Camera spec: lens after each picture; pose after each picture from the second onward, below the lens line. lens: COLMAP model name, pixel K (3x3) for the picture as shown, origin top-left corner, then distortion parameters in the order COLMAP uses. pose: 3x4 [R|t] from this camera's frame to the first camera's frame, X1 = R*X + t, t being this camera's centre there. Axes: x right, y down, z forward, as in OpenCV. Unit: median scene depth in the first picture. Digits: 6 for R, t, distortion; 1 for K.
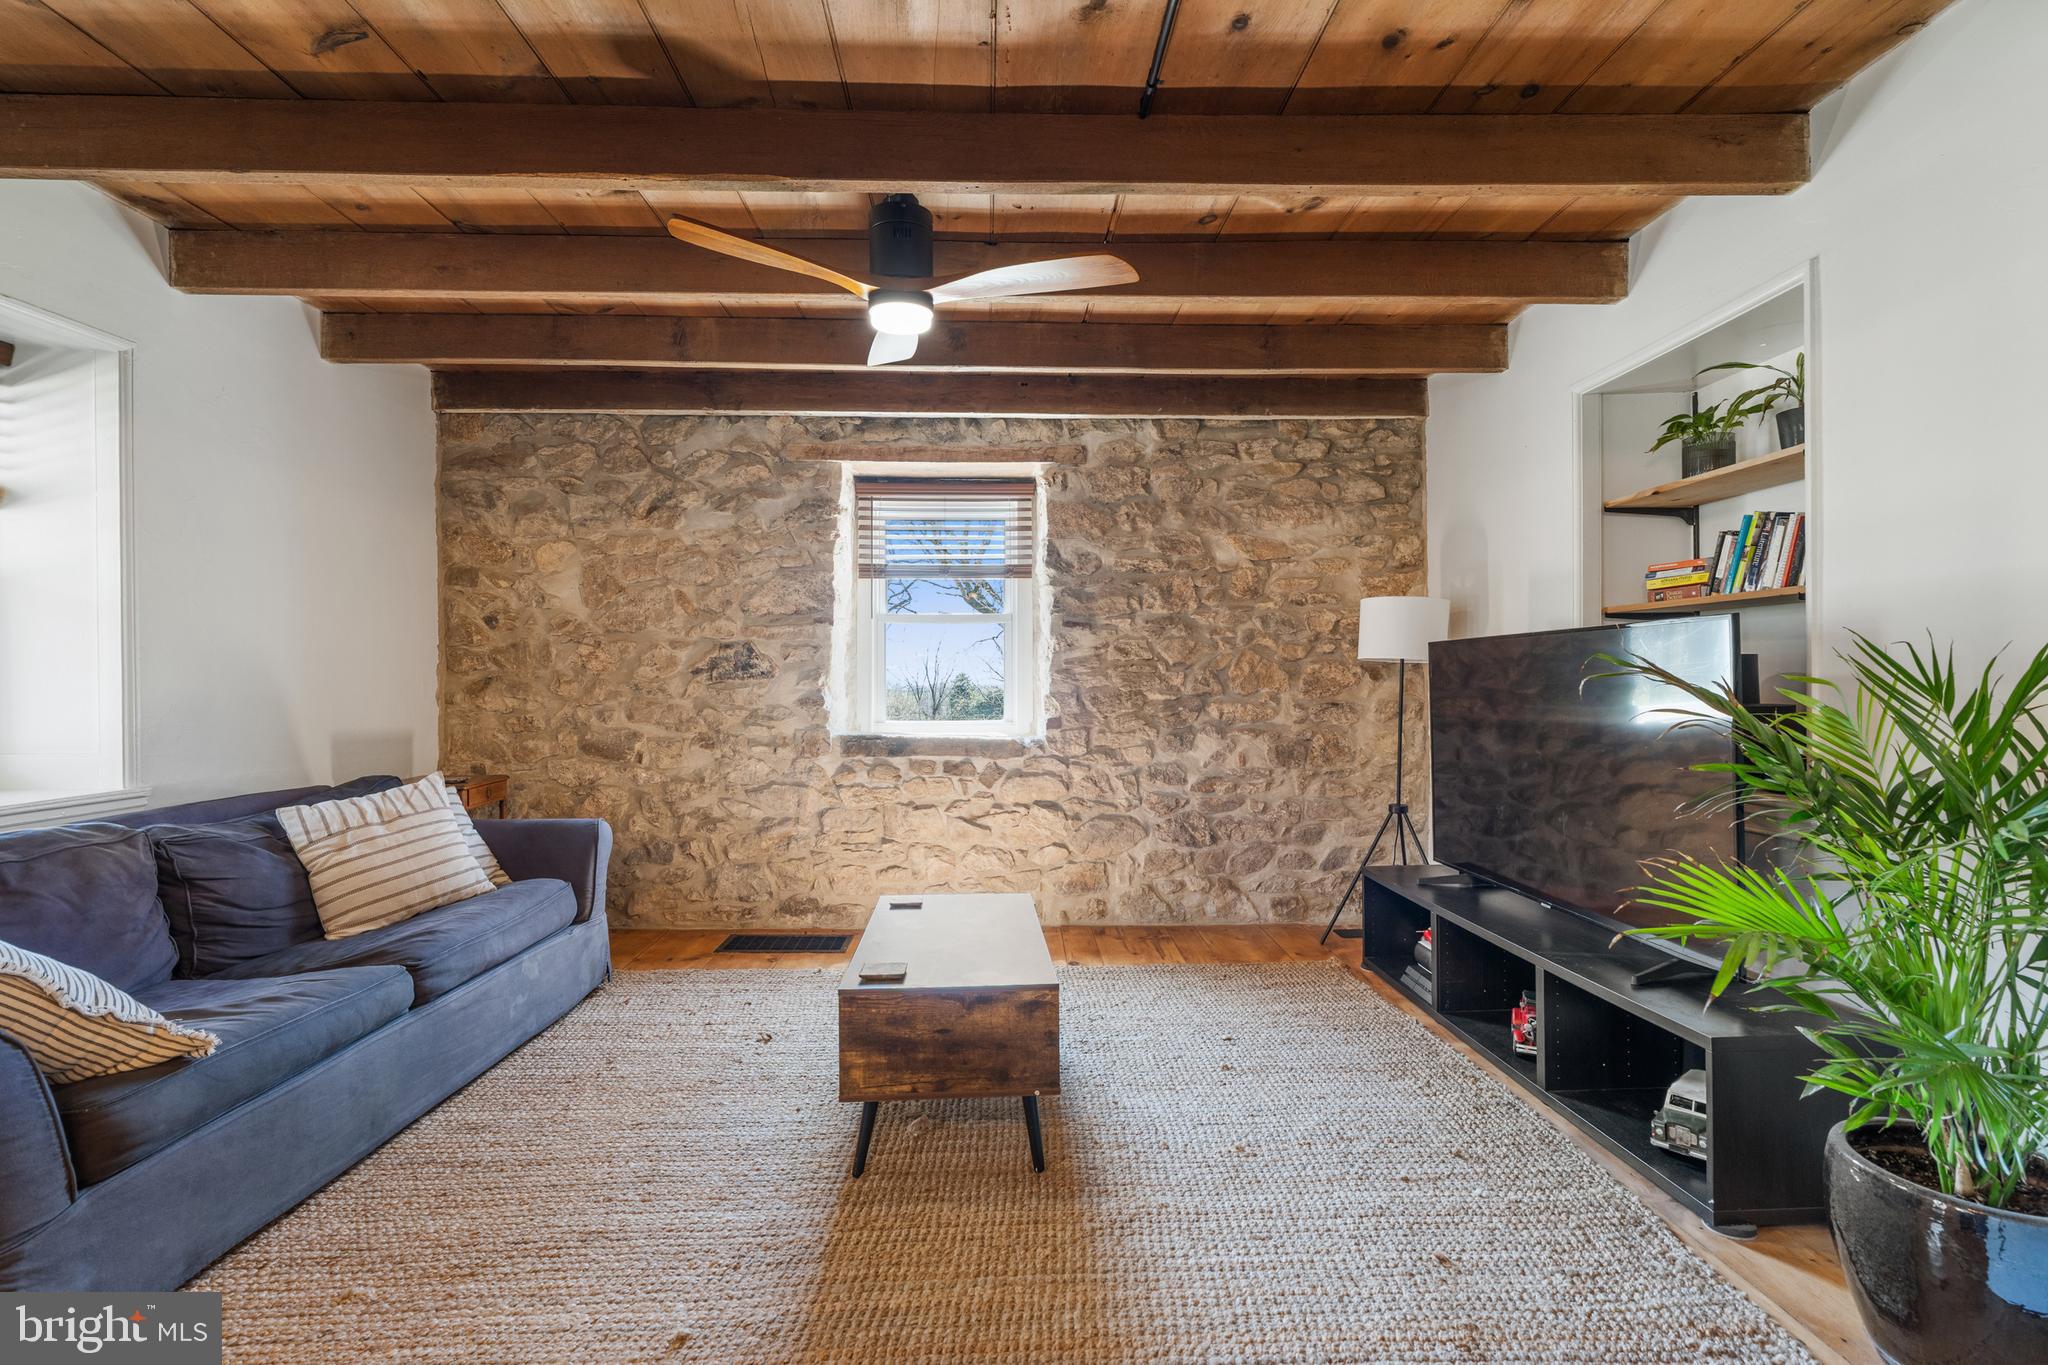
lens RADIAL K [[939.7, 0, 1024.0], [0, 939.7, 682.5], [0, 0, 1]] dist [-0.008931, 0.006318]
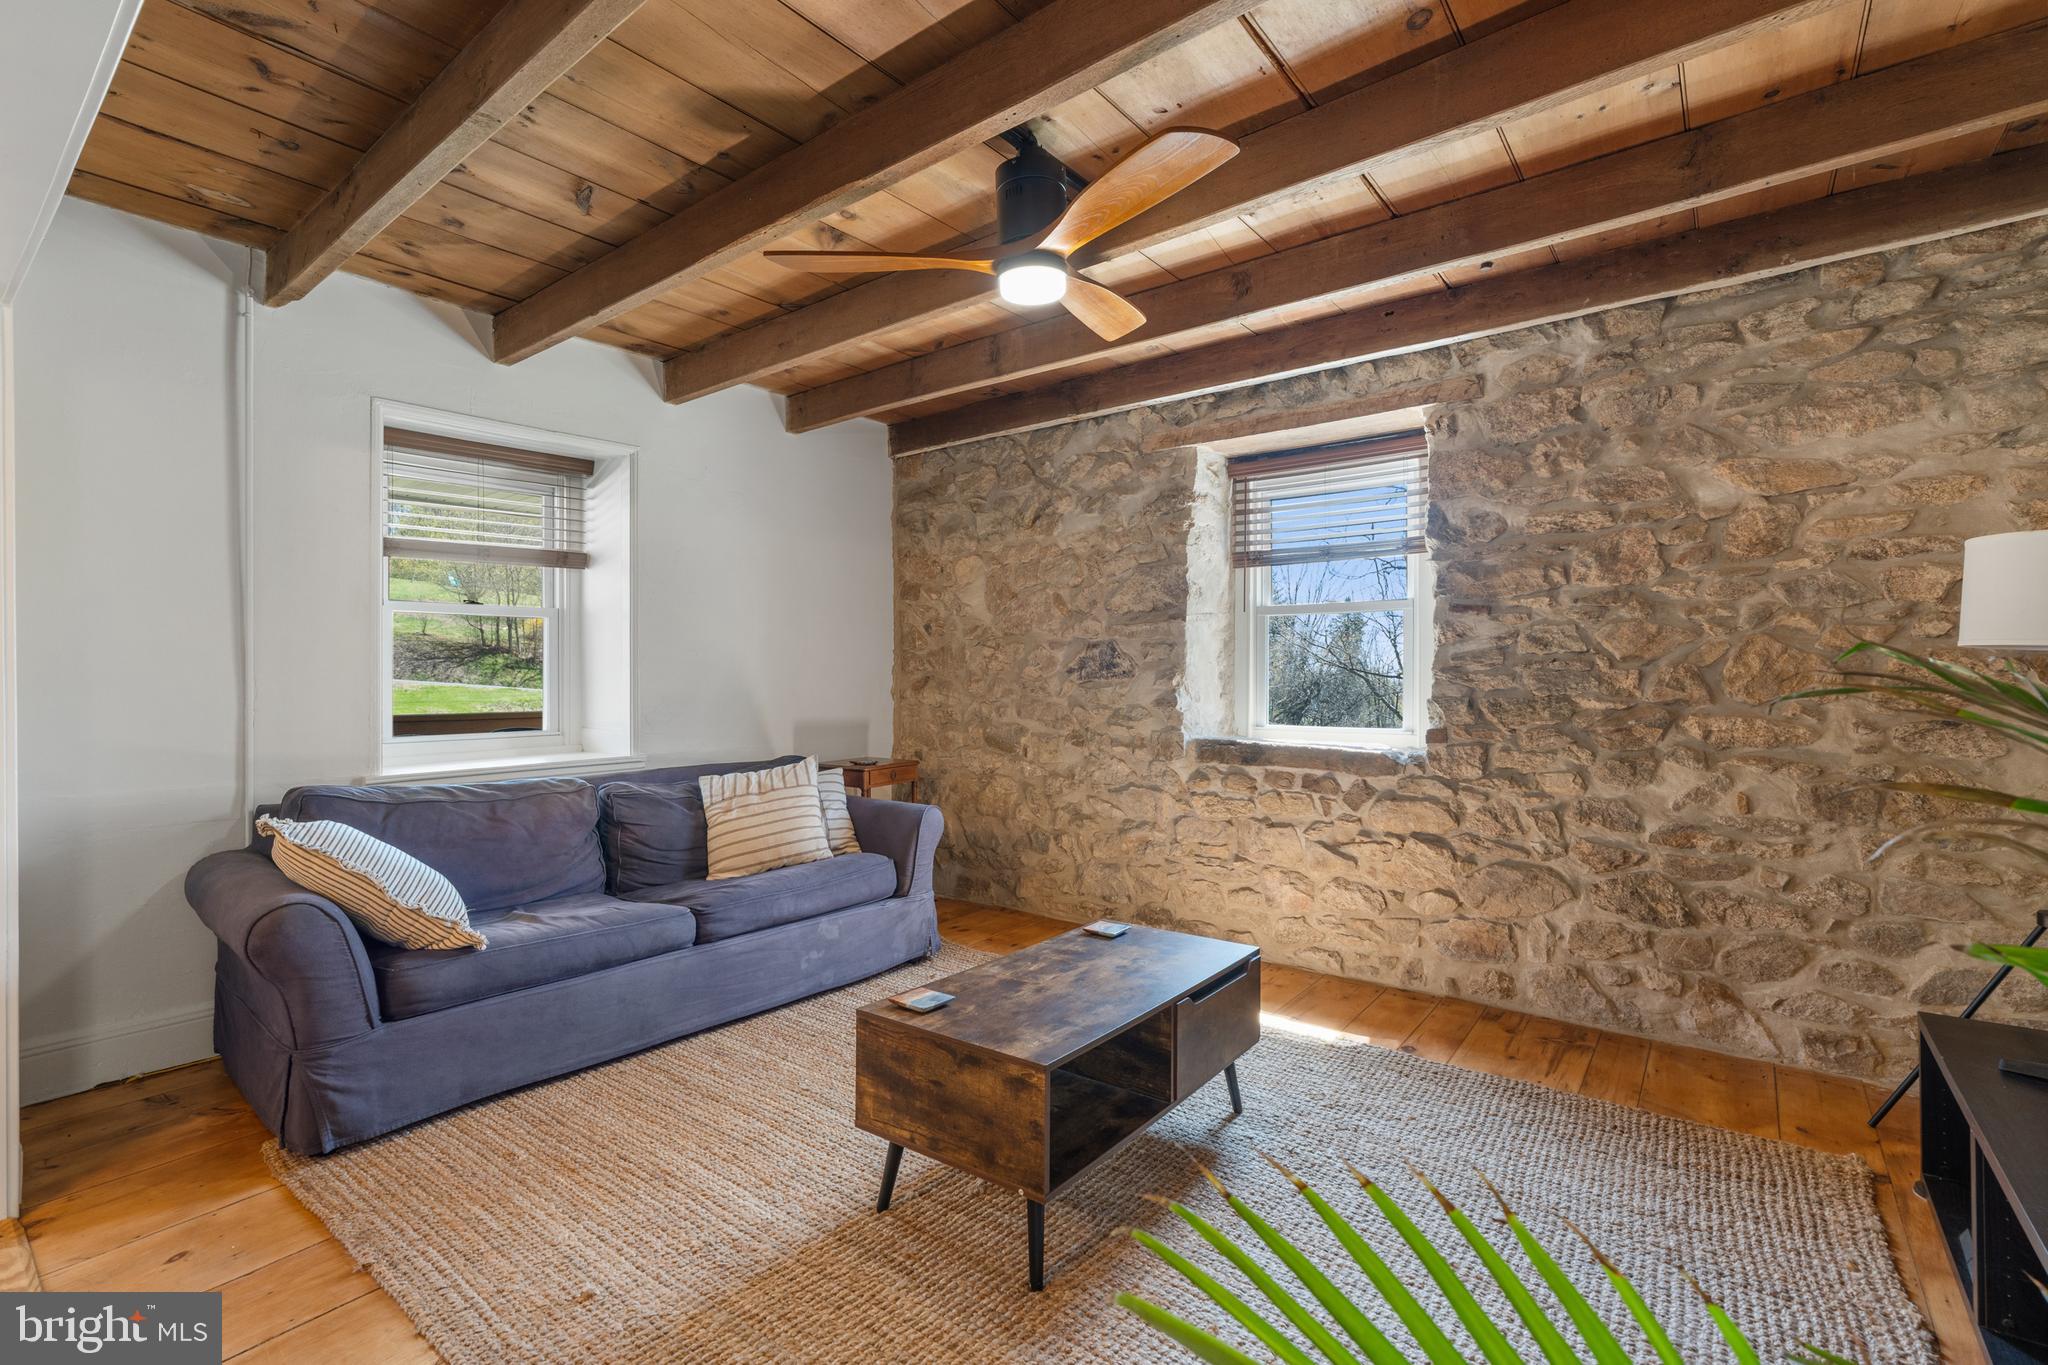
lens RADIAL K [[922.5, 0, 1017.8], [0, 922.5, 672.3], [0, 0, 1]] dist [-0.002478, 0.001659]
pose [[0.763823, -0.001564, -0.645424, 0.262132], [-0.000731, 0.999994, -0.003289, -0.006767], [0.645425, 0.002985, 0.763818, 0.187572]]
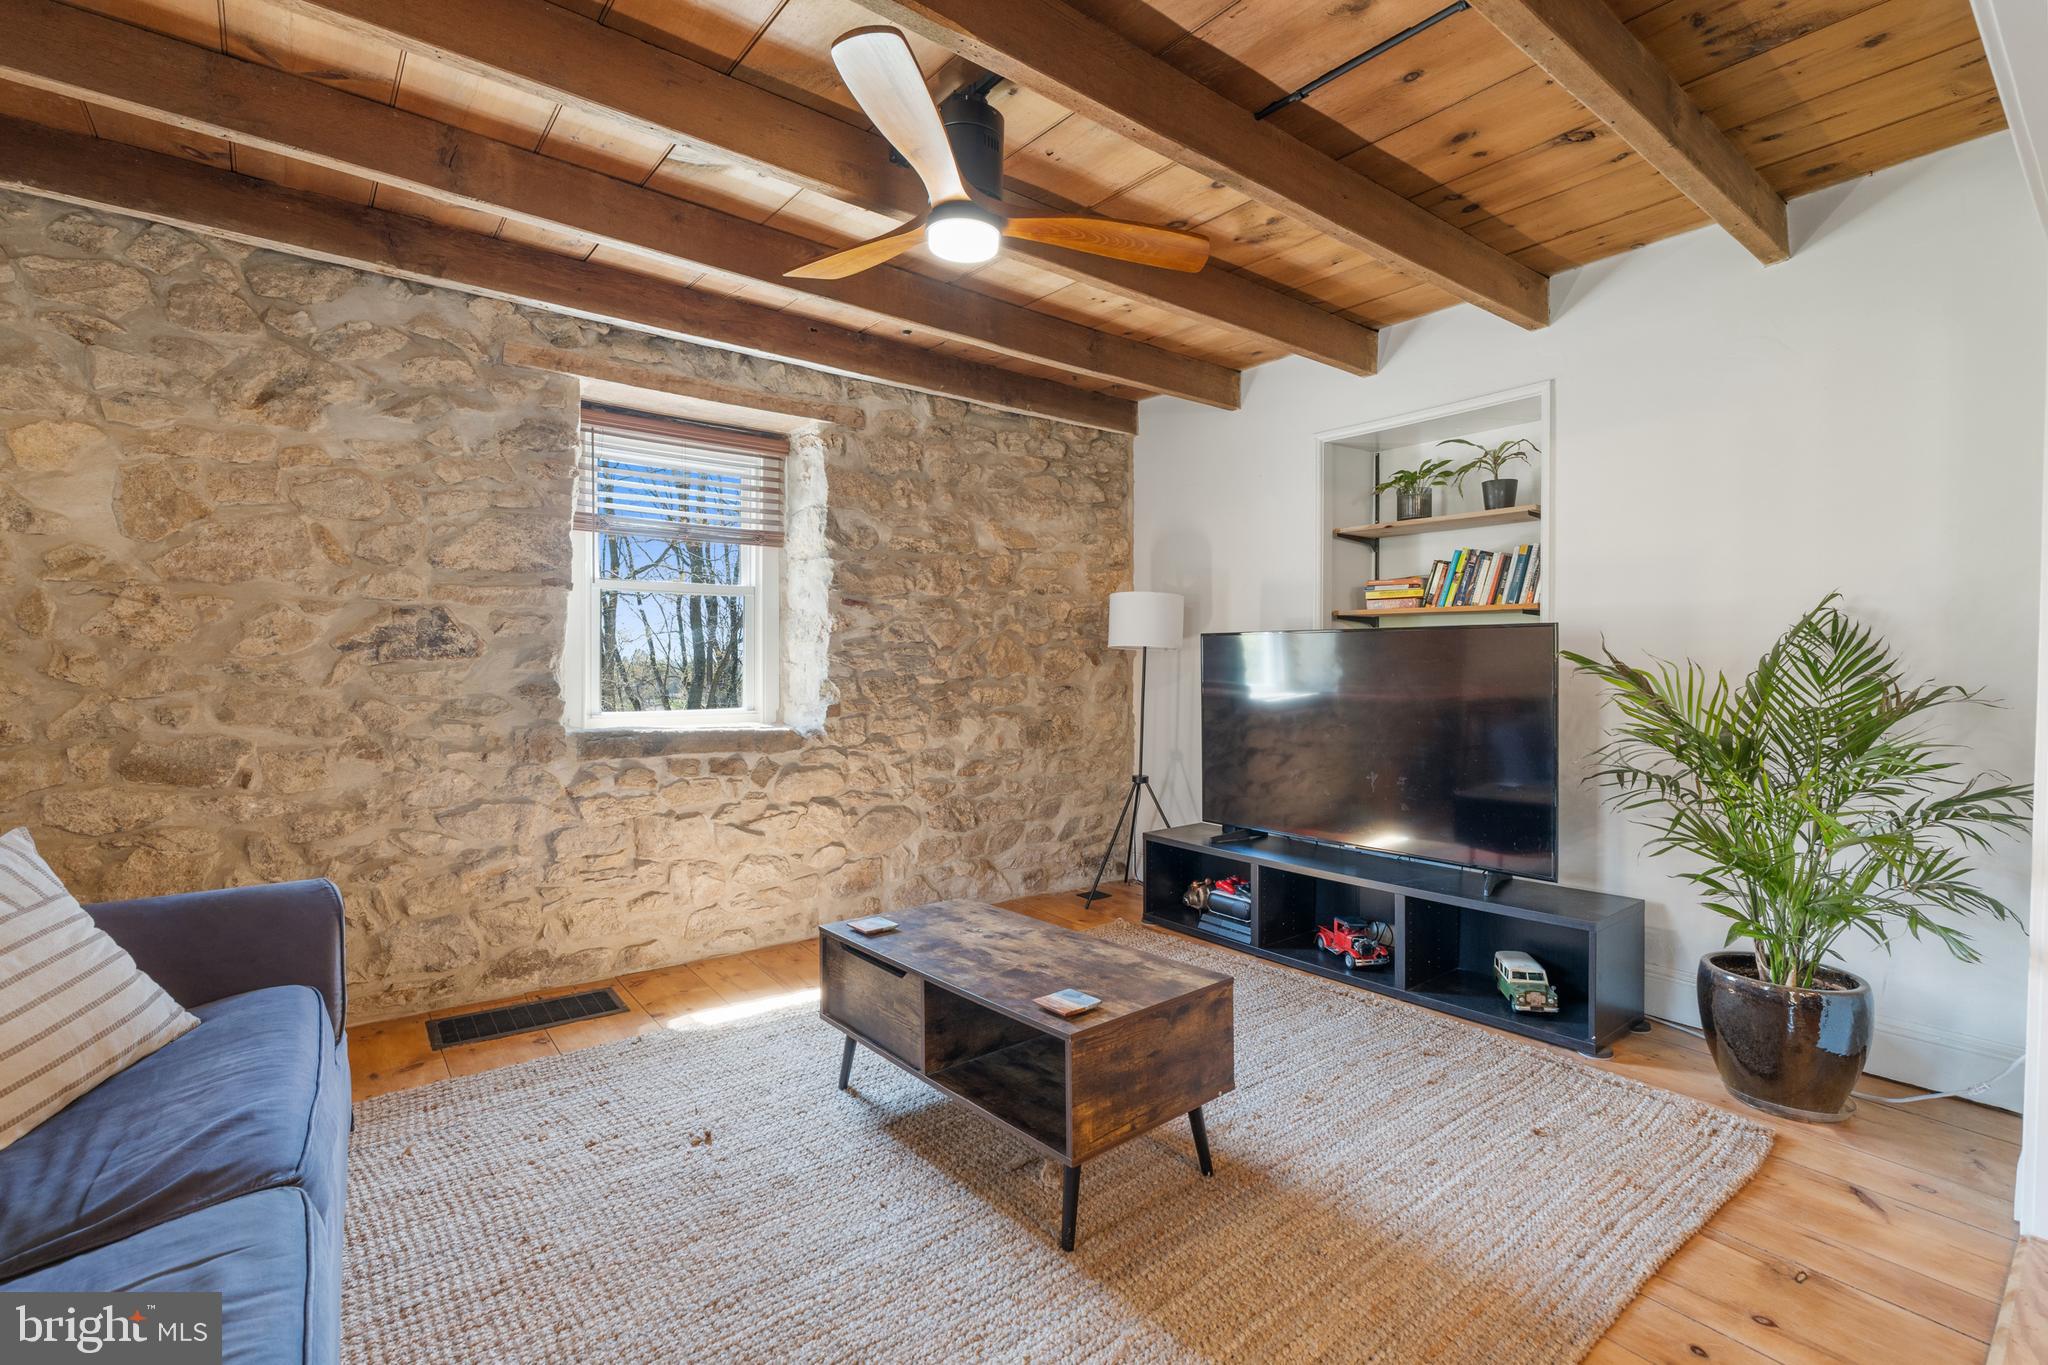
lens RADIAL K [[924.2, 0, 1017.7], [0, 924.2, 668.3], [0, 0, 1]] dist [-0.004329, 0.001787]
pose [[0.805169, 0.003643, 0.593034, -0.355208], [-0.007370, 0.999965, 0.003864, -0.002230], [-0.592999, -0.007482, 0.805168, 0.176599]]
